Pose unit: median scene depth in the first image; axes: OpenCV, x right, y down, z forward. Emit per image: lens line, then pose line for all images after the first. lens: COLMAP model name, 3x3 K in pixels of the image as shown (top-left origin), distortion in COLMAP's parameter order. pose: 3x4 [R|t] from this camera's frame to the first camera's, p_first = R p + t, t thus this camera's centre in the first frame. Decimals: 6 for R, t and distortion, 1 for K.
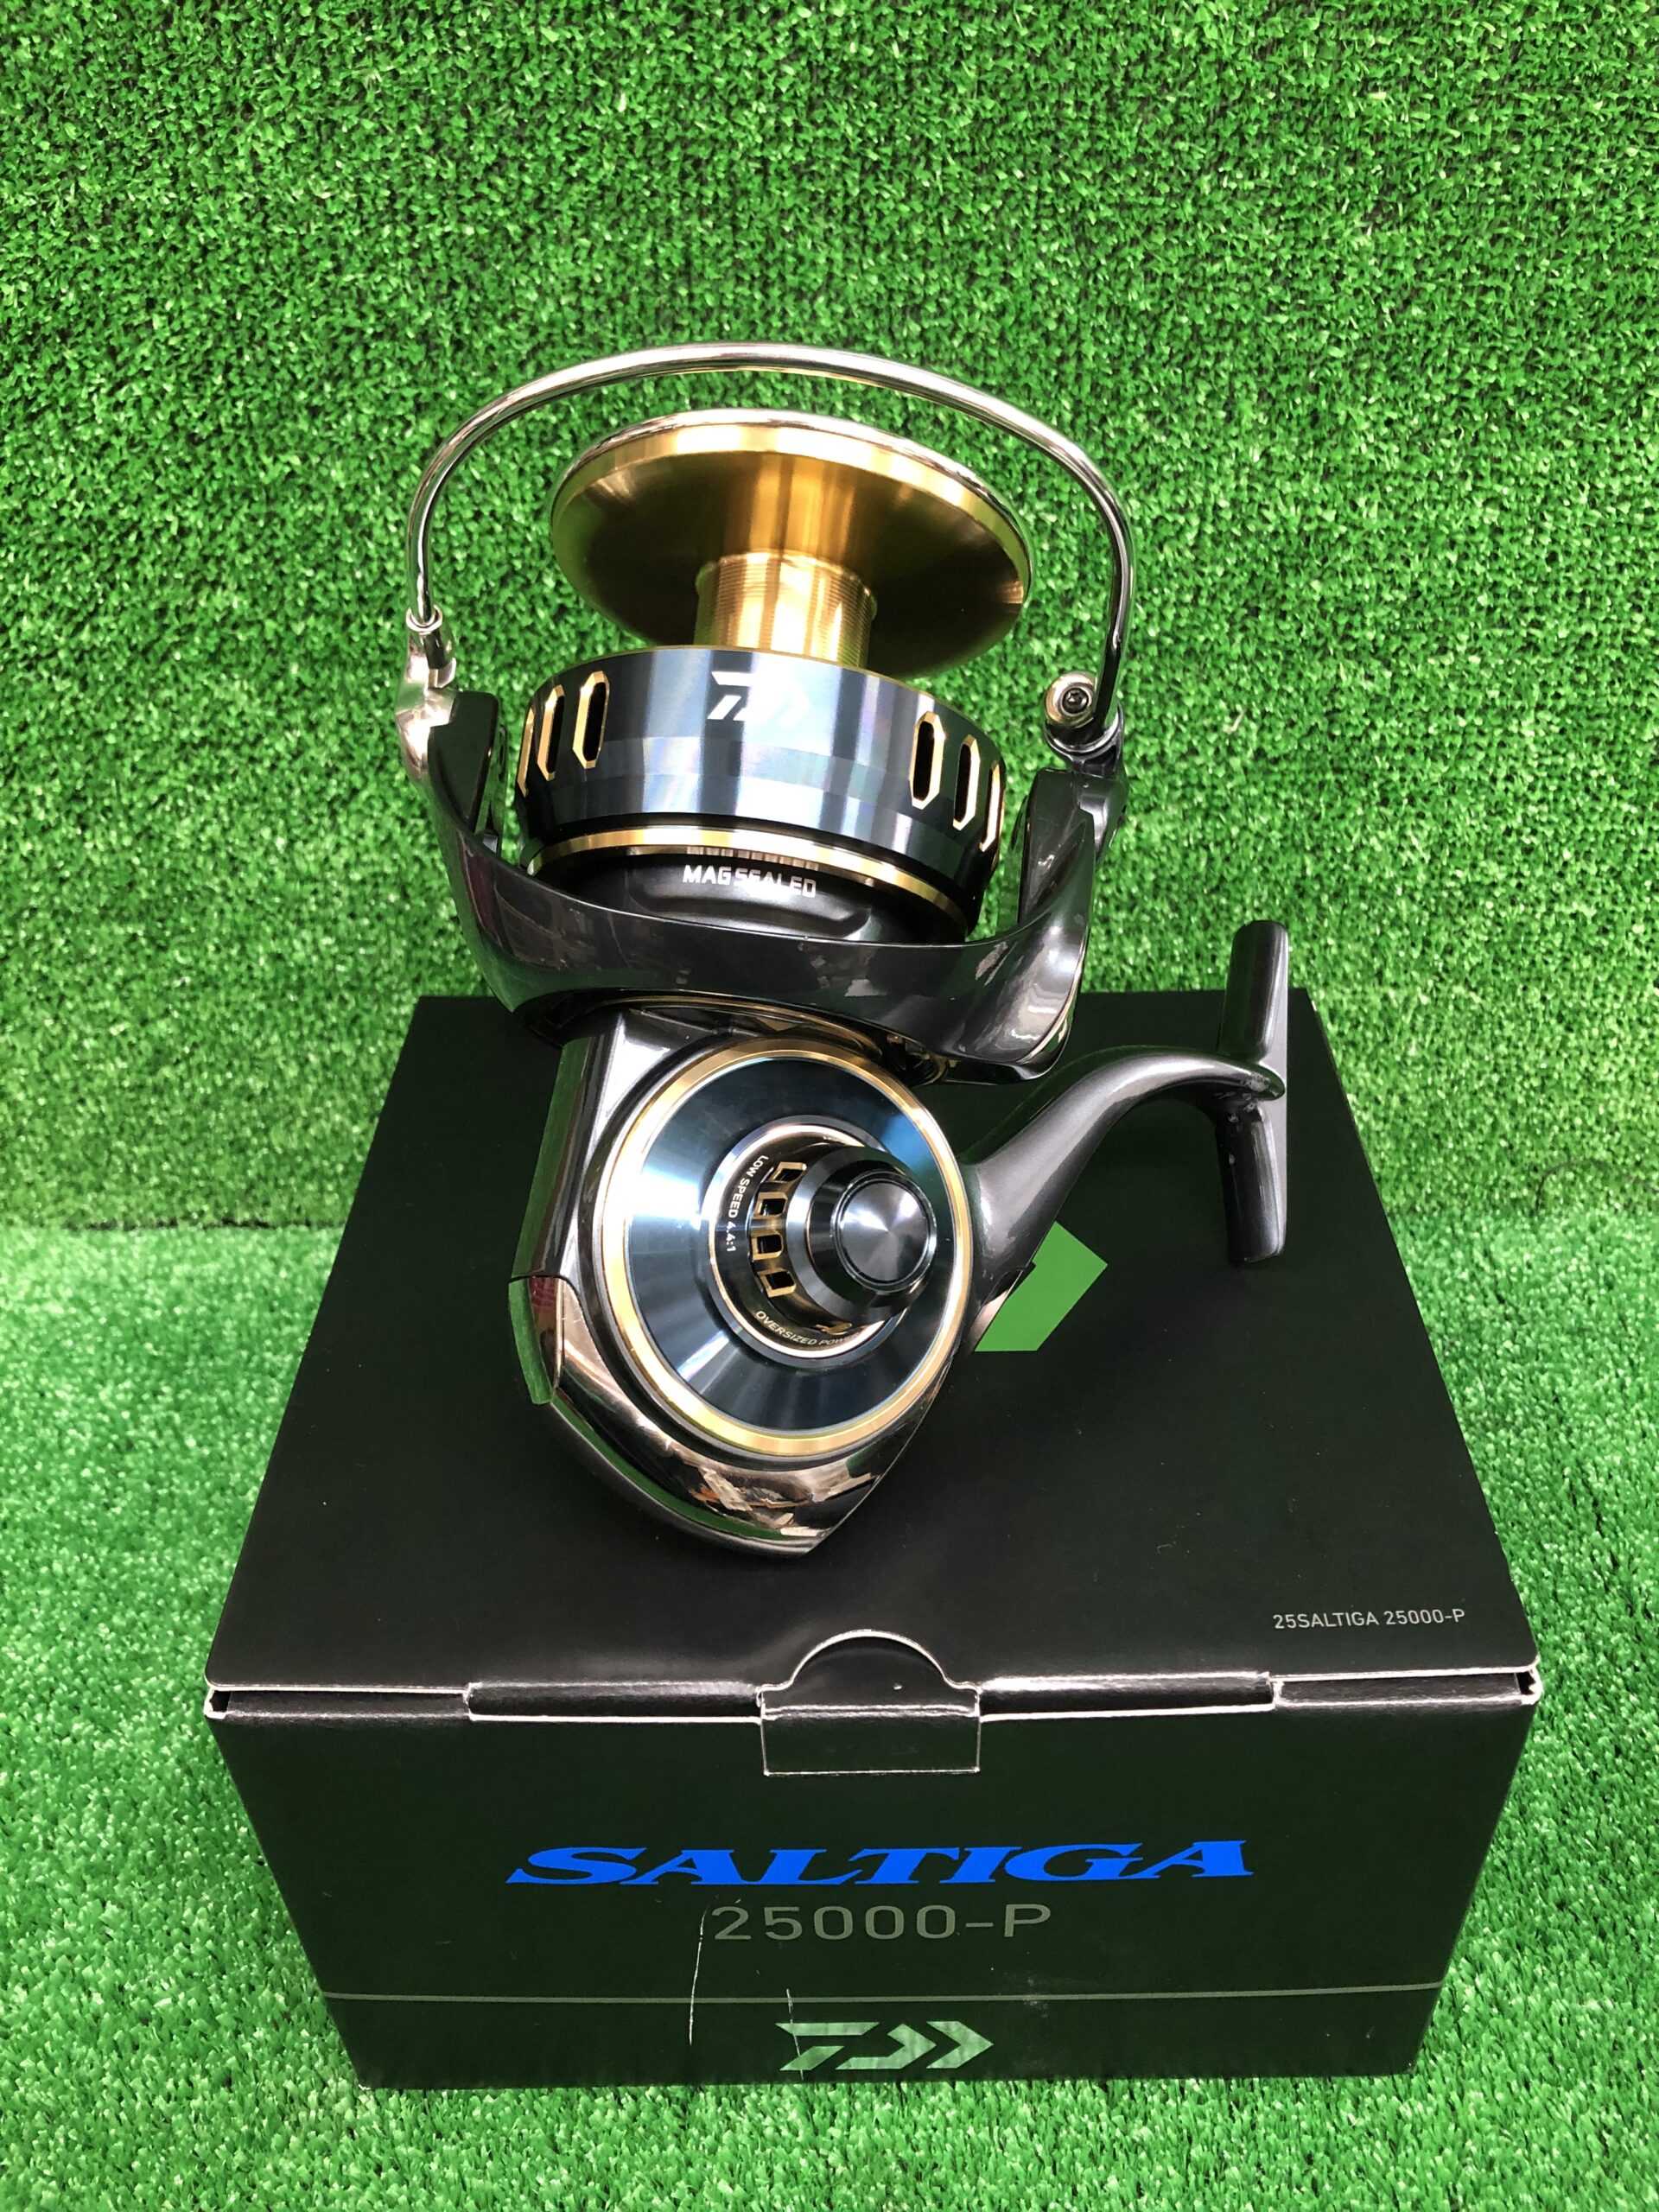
lens RADIAL K [[1755.8, 0, 853.7], [0, 1755.8, 1147.9], [0, 0, 1]] dist [-0.012148, 0.020896]
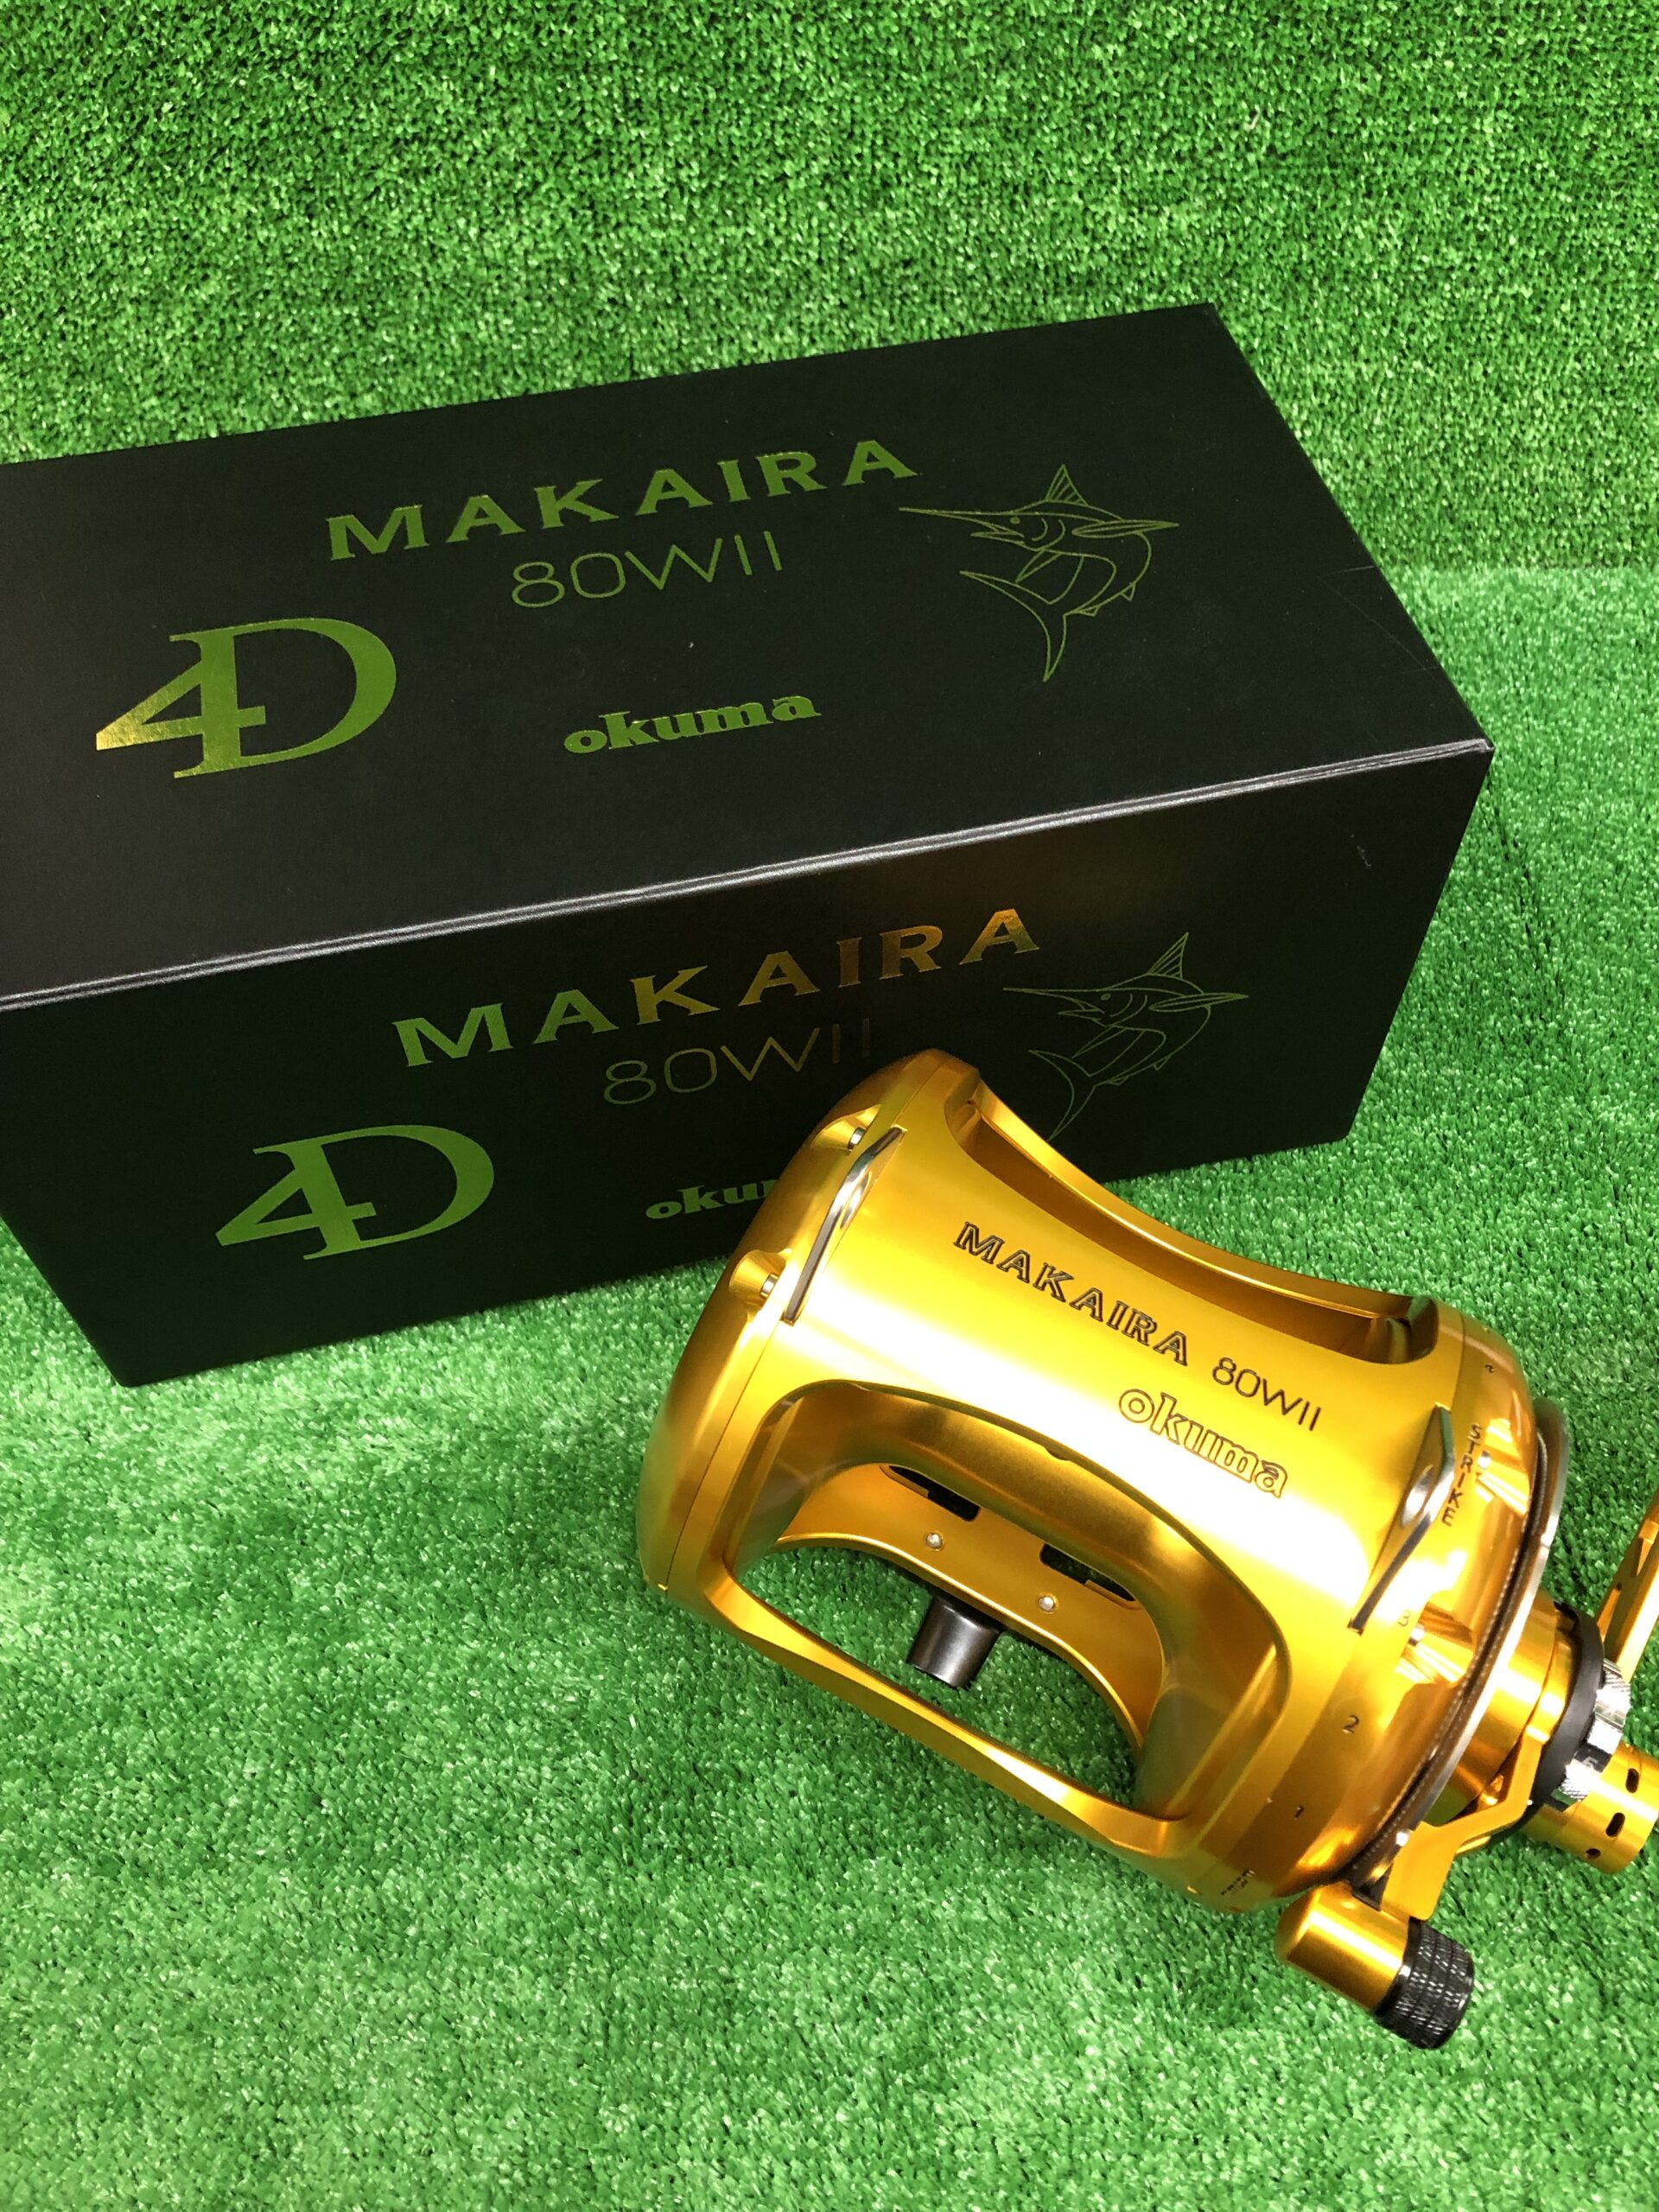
lens RADIAL K [[1755.8, 0, 846.6], [0, 1755.8, 1120.6], [0, 0, 1]] dist [-0.012148, 0.020896]
pose [[0.999768, -0.010204, 0.018953, -0.098342], [0.004865, 0.964825, 0.262848, 0.109472], [-0.020968, -0.262695, 0.964651, -0.366746]]
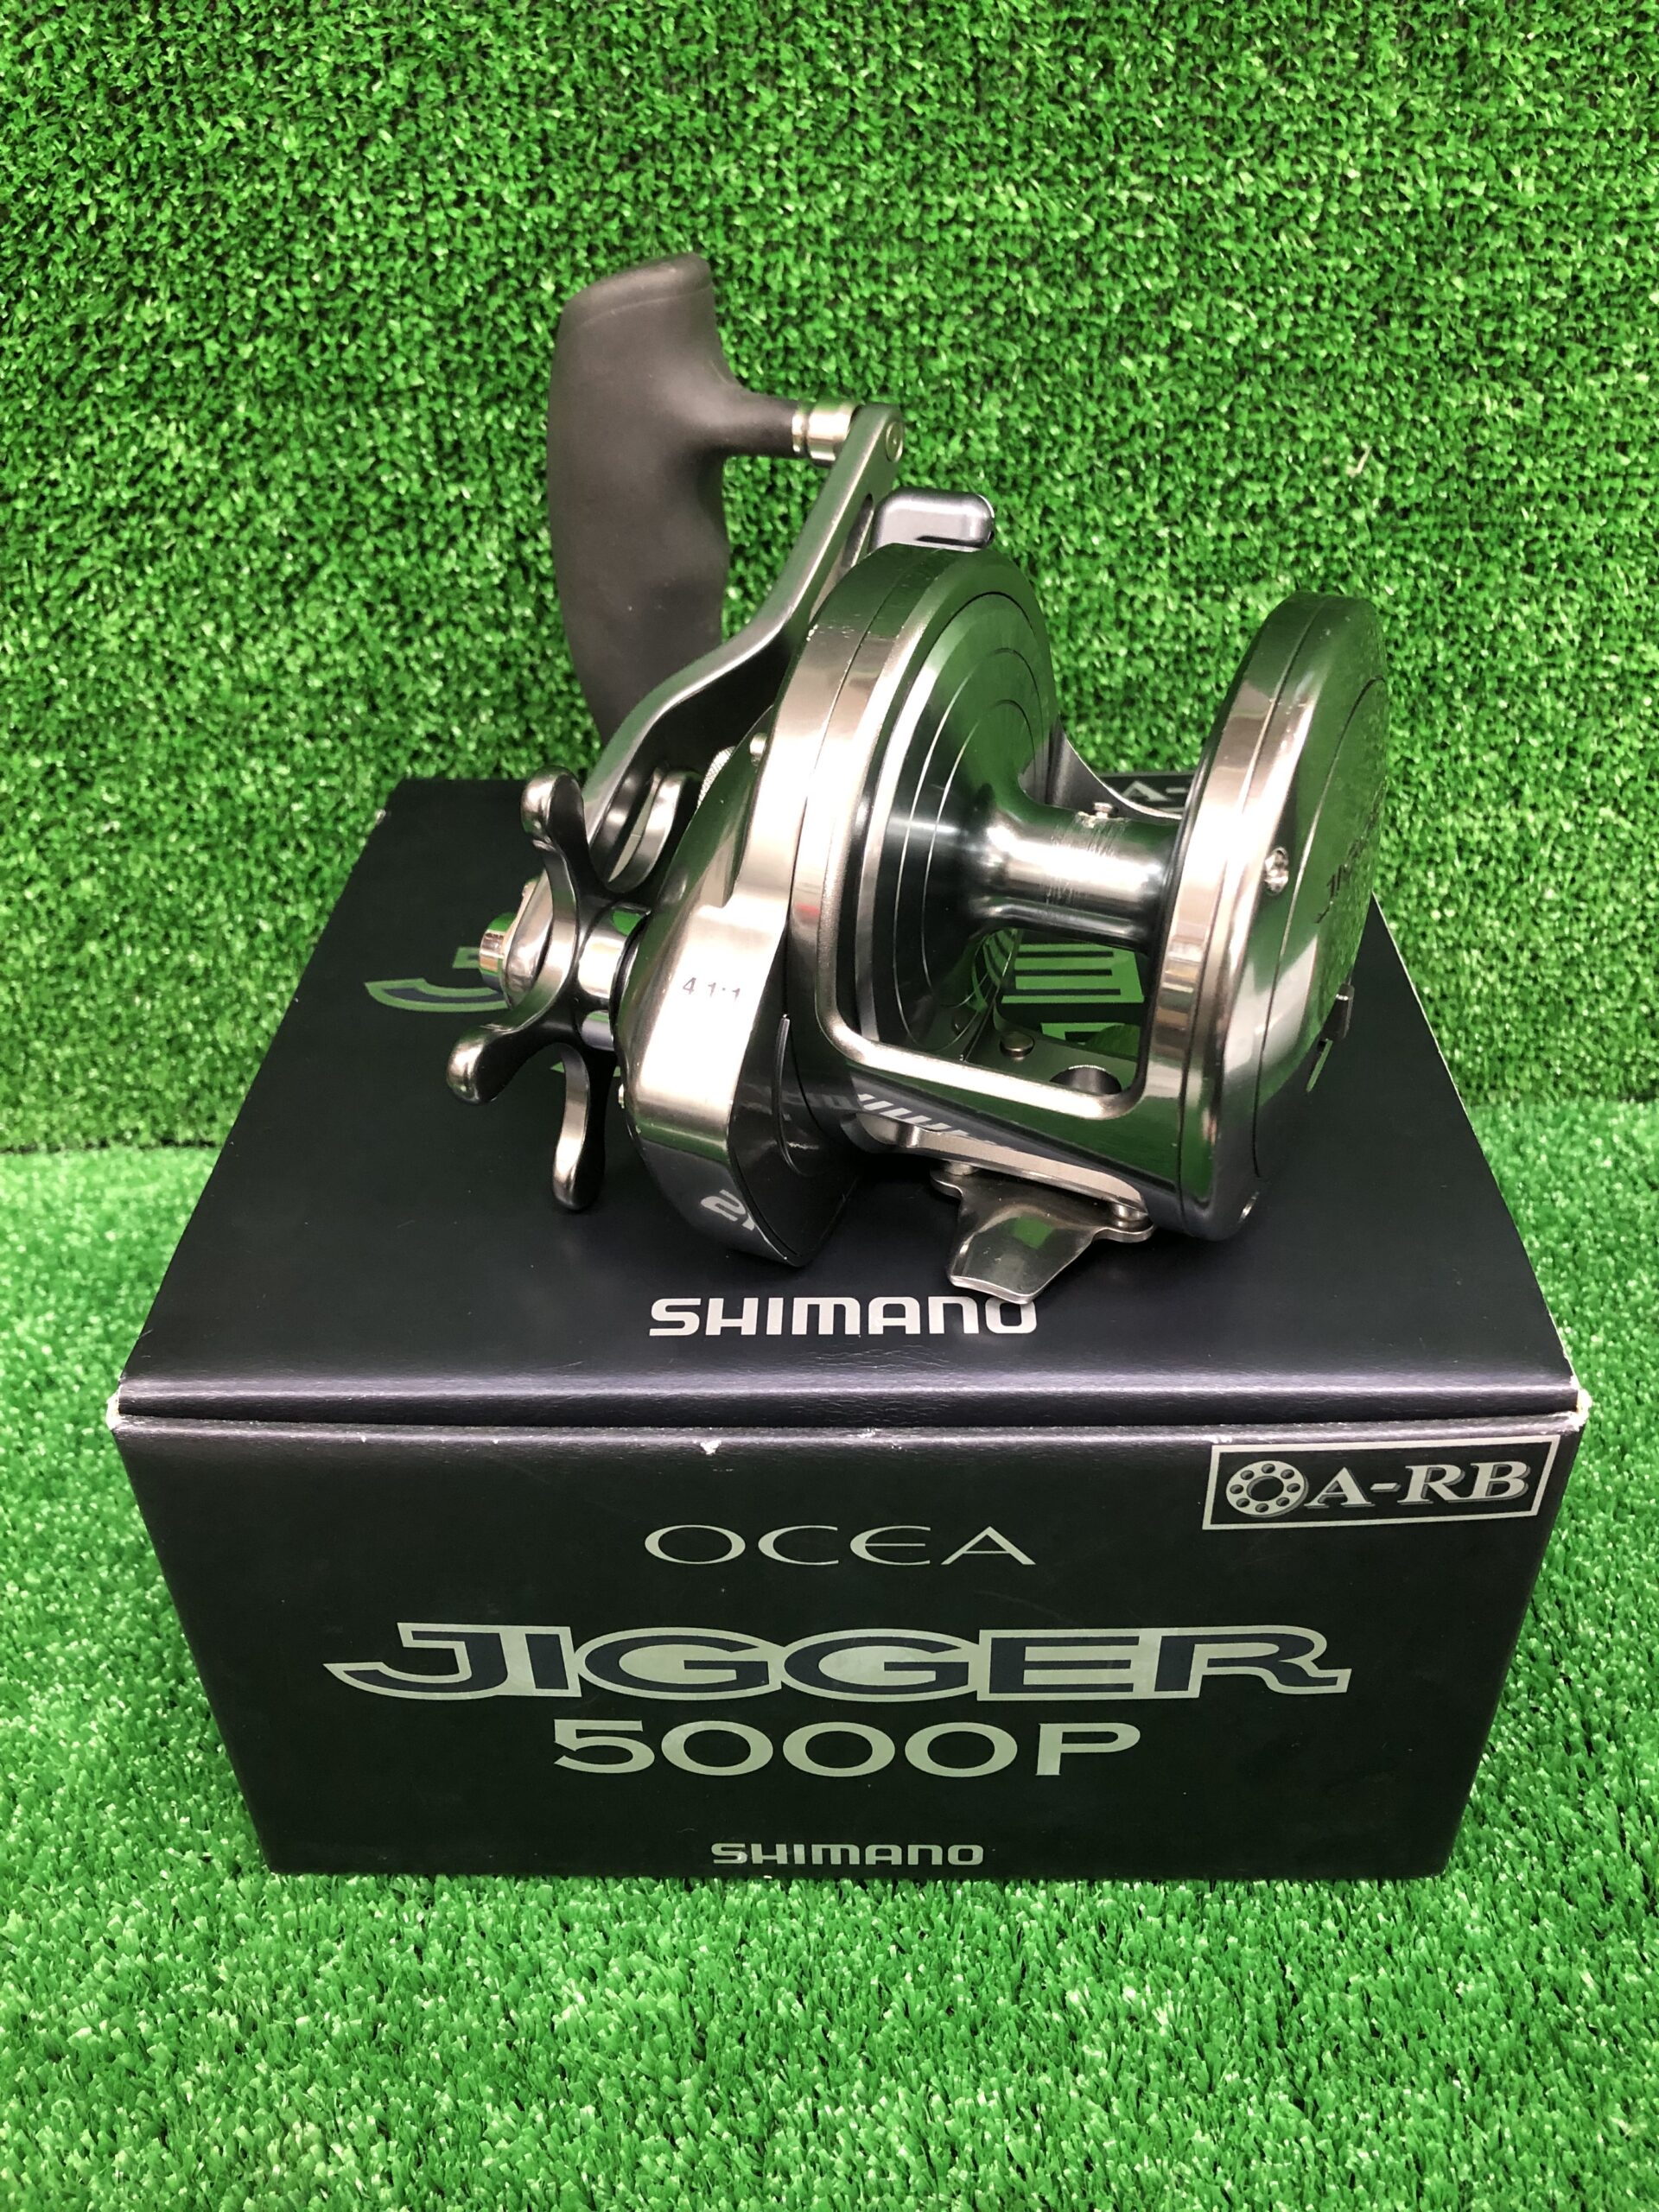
lens RADIAL K [[1755.8, 0, 842.1], [0, 1755.8, 1173.4], [0, 0, 1]] dist [-0.012148, 0.020896]
pose [[0.999627, -0.020523, 0.018012, -0.053452], [0.021346, 0.998678, -0.046771, 0.131927], [-0.017028, 0.047138, 0.998743, 0.172709]]
